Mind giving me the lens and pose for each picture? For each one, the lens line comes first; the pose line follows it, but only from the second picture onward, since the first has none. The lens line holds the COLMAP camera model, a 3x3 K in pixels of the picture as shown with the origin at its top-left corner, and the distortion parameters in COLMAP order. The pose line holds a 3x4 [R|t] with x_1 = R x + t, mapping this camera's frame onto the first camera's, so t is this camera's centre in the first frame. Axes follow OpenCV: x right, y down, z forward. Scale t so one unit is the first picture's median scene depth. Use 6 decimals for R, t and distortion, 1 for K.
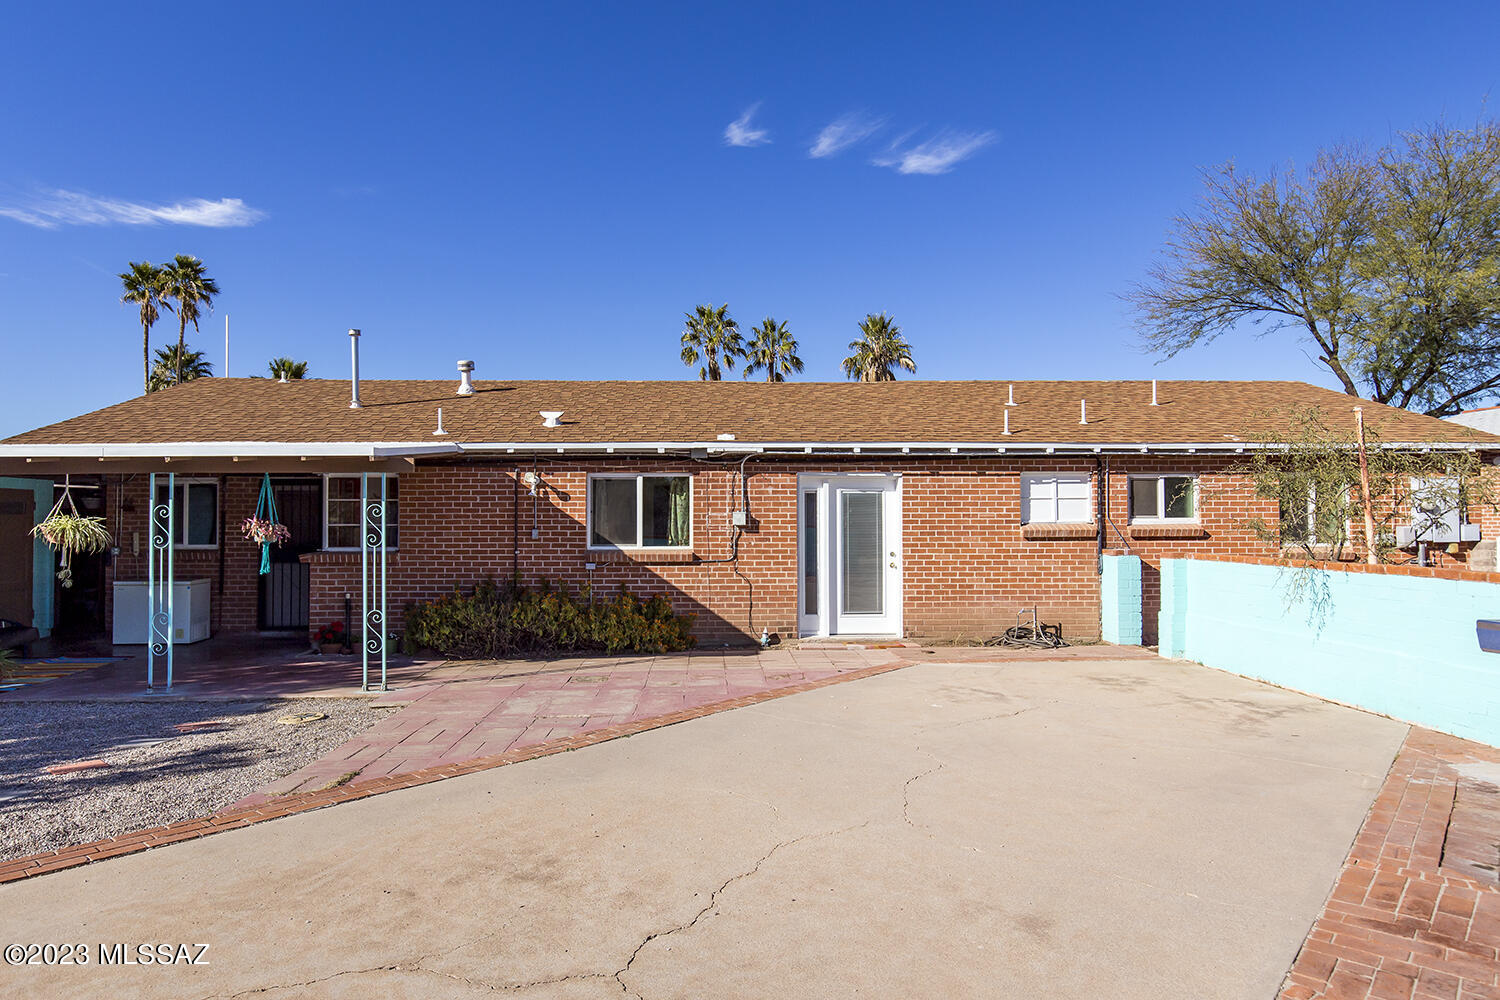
lens RADIAL K [[889.5, 0, 746.0], [0, 889.5, 503.2], [0, 0, 1]] dist [0.005868, 0.001089]
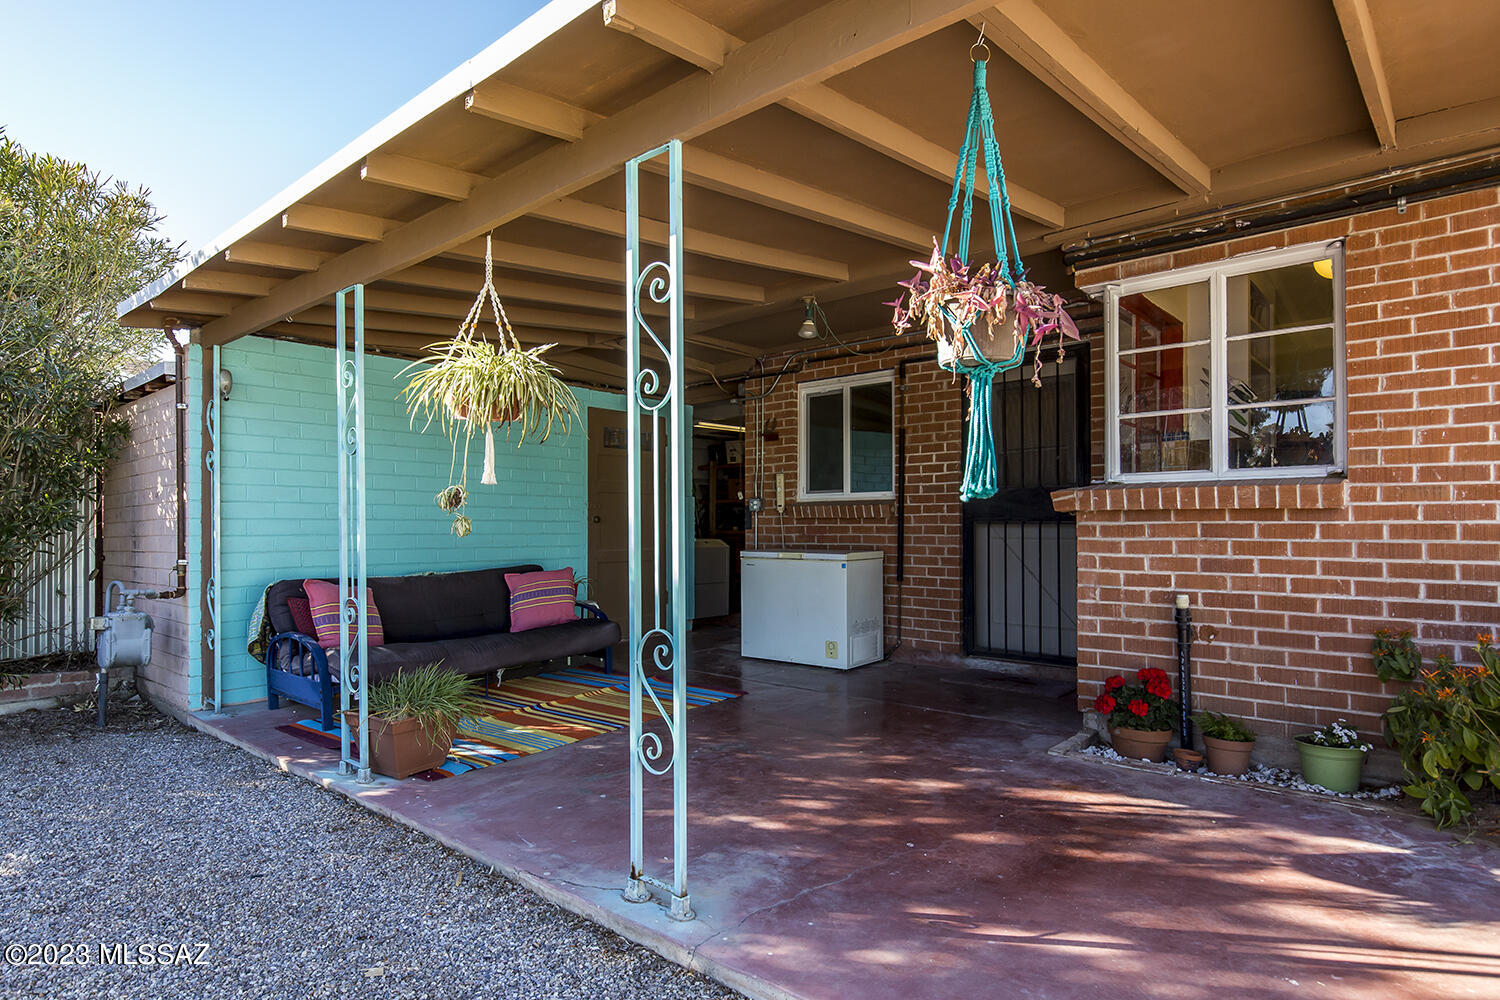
lens RADIAL K [[819.8, 0, 730.3], [0, 819.8, 524.3], [0, 0, 1]] dist [0.001508, -0.000048]
pose [[0.711438, -0.003400, -0.702740, -0.329252], [0.017945, 0.999750, 0.013330, 0.062425], [0.702519, -0.022094, 0.711322, 0.605849]]
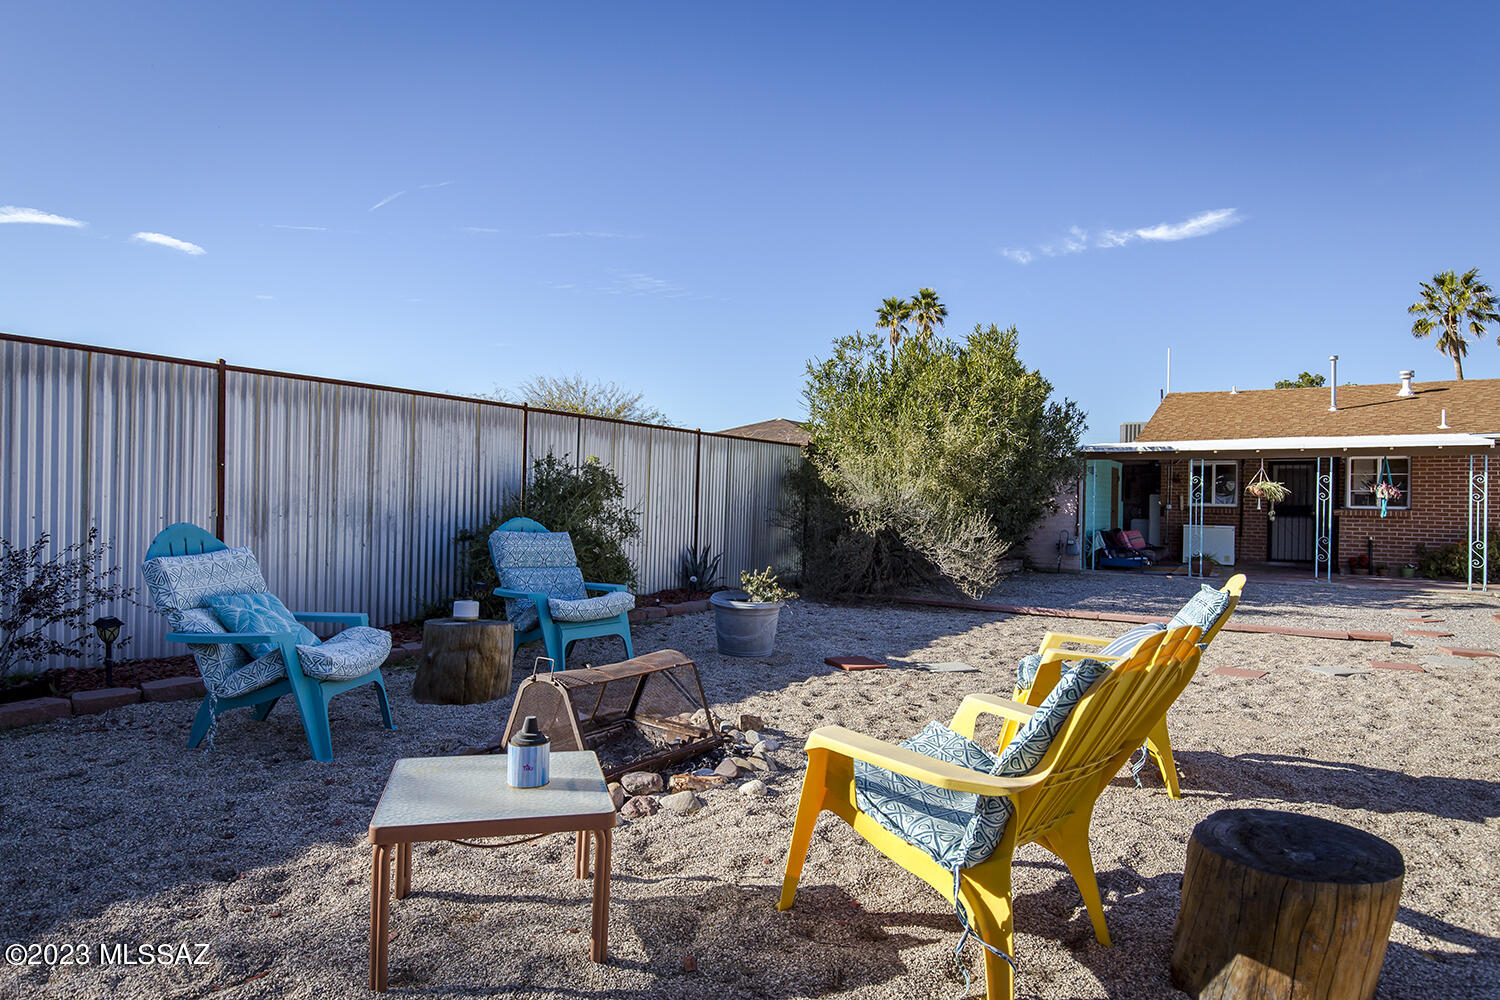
lens RADIAL K [[889.5, 0, 750.6], [0, 889.5, 499.8], [0, 0, 1]] dist [0.005868, 0.001089]
pose [[0.815592, 0.012981, -0.578482, -0.413651], [-0.004673, 0.999863, 0.015849, 0.019715], [0.578609, -0.010223, 0.815541, -0.795086]]
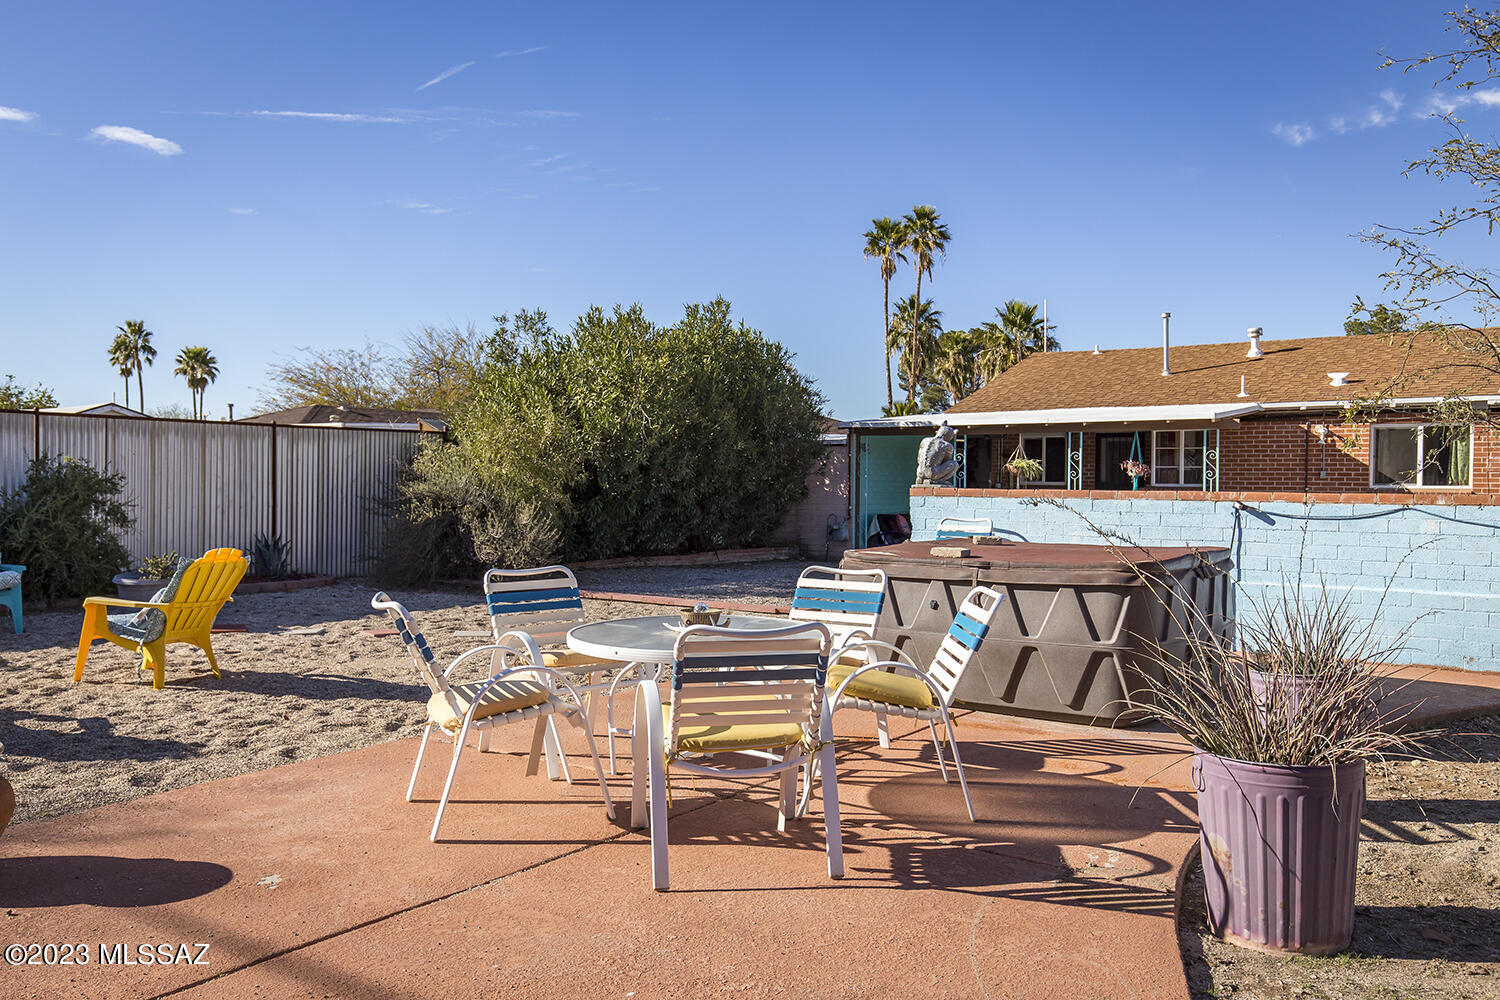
lens RADIAL K [[1178.6, 0, 739.3], [0, 1178.6, 501.3], [0, 0, 1]] dist [0.005768, -0.011664]
pose [[0.787559, 0.018902, -0.615949, 0.131035], [0.006126, 0.999240, 0.038497, 0.003823], [0.616209, -0.034092, 0.786845, -0.771110]]
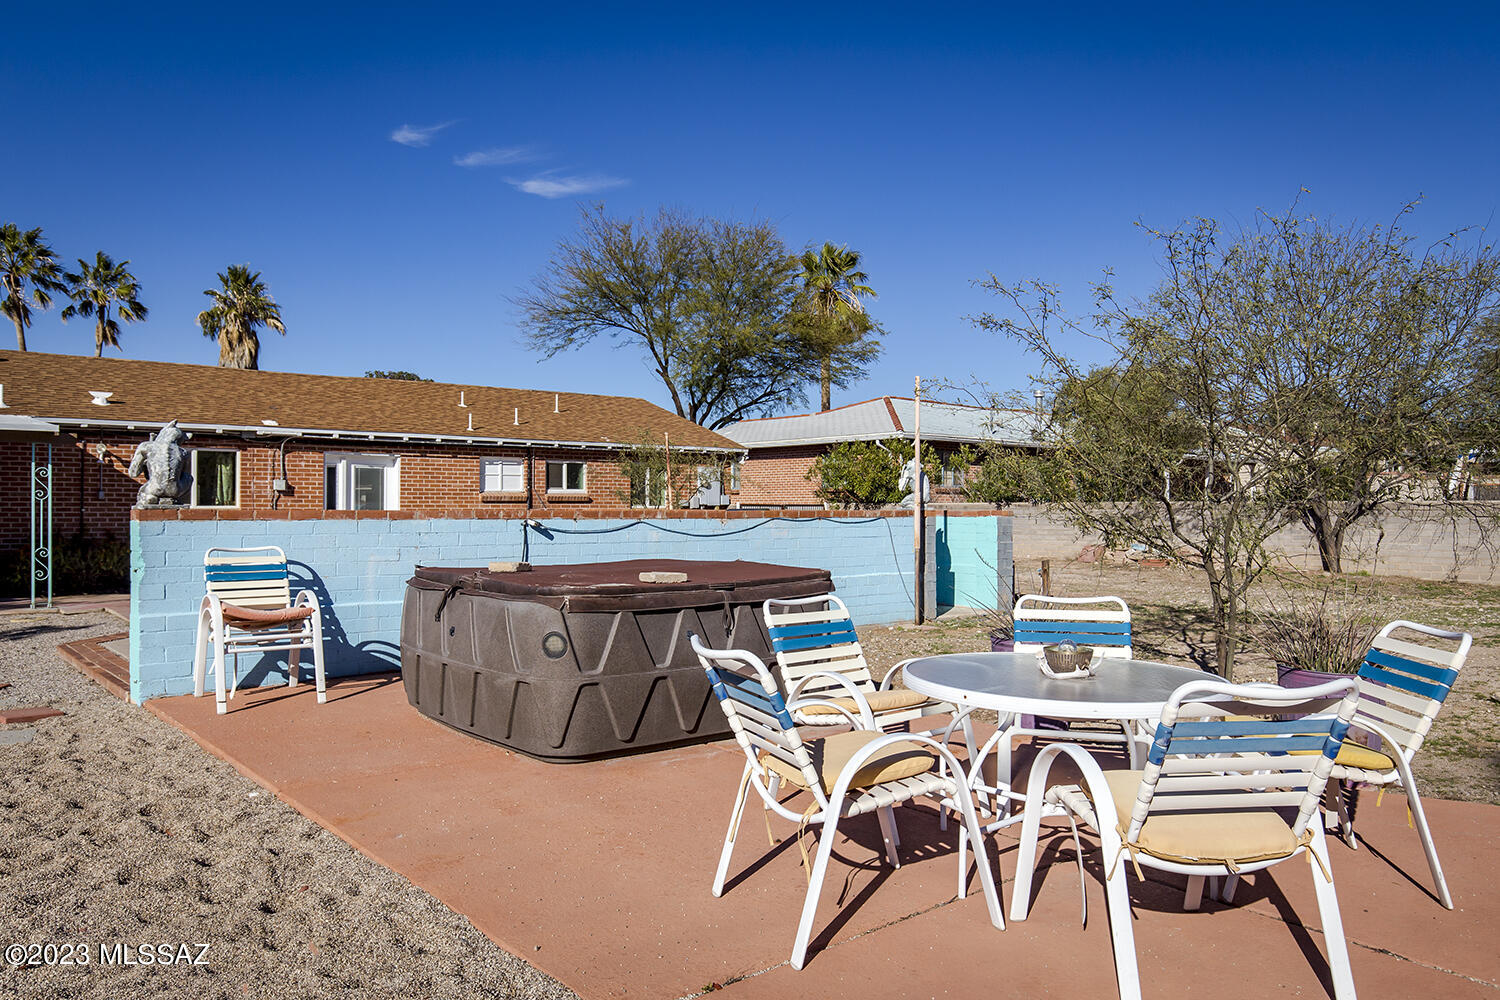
lens RADIAL K [[1055.8, 0, 750.1], [0, 1055.8, 499.2], [0, 0, 1]] dist [-0.011622, 0.000628]
pose [[0.791072, 0.008014, 0.611670, -0.401199], [-0.017375, 0.999805, 0.009372, 0.011499], [-0.611476, -0.018042, 0.791057, -0.648292]]
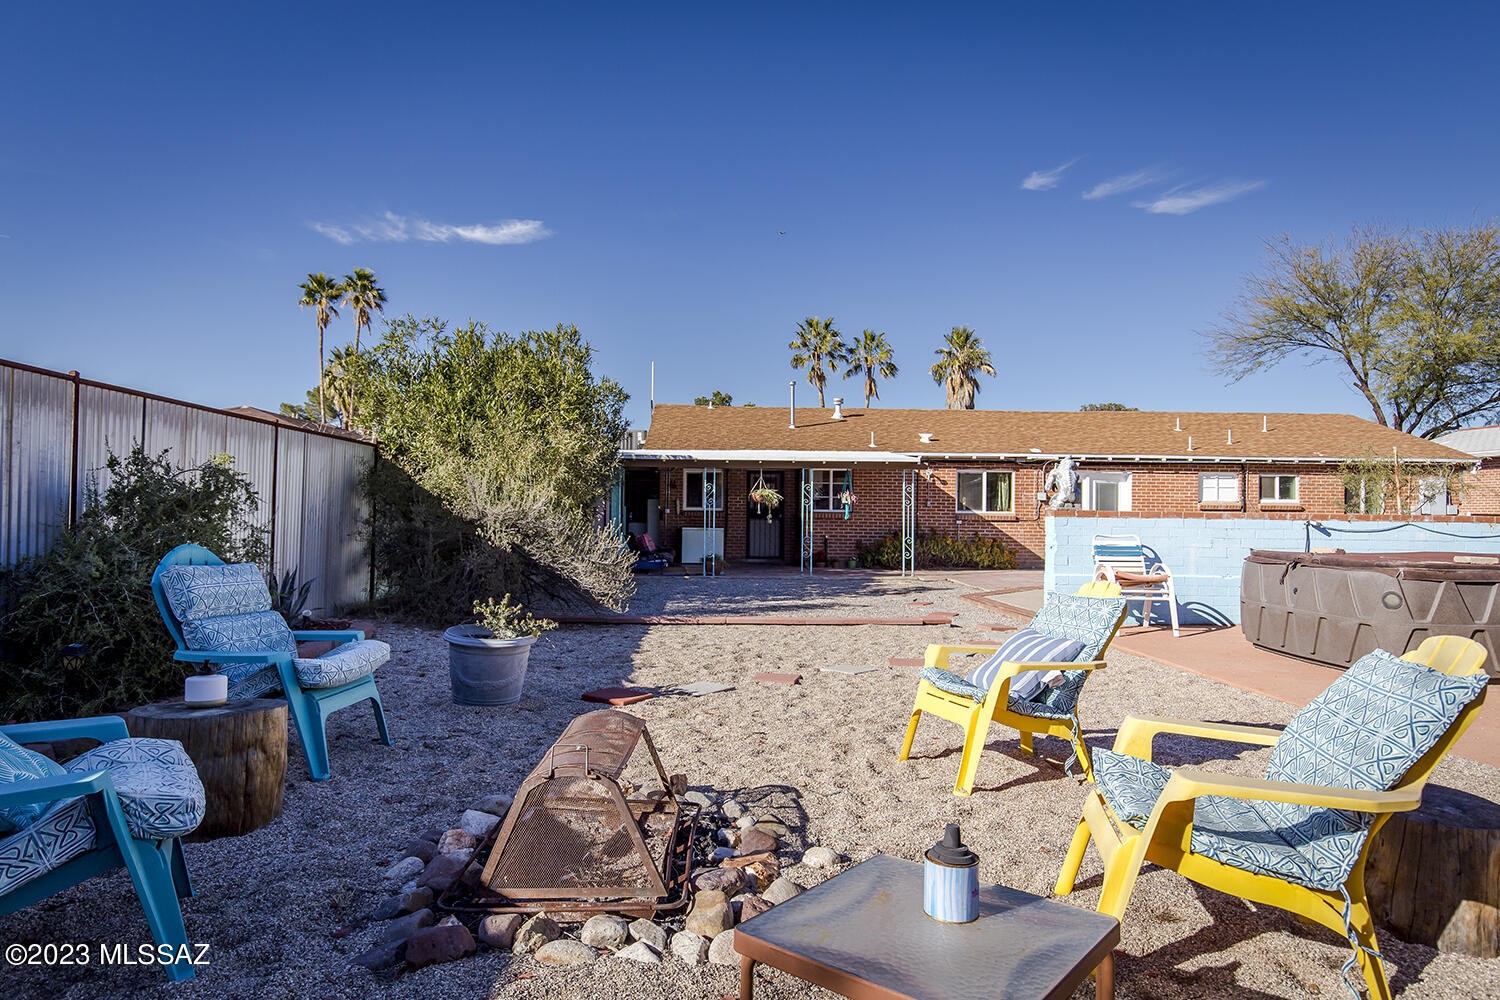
lens RADIAL K [[919.1, 0, 742.6], [0, 919.1, 491.8], [0, 0, 1]] dist [0.001579, 0.003563]
pose [[0.999918, 0.012607, 0.002079, -0.596073], [-0.012607, 0.999921, 0.000202, 0.015187], [-0.002076, -0.000228, 0.999998, -0.817971]]
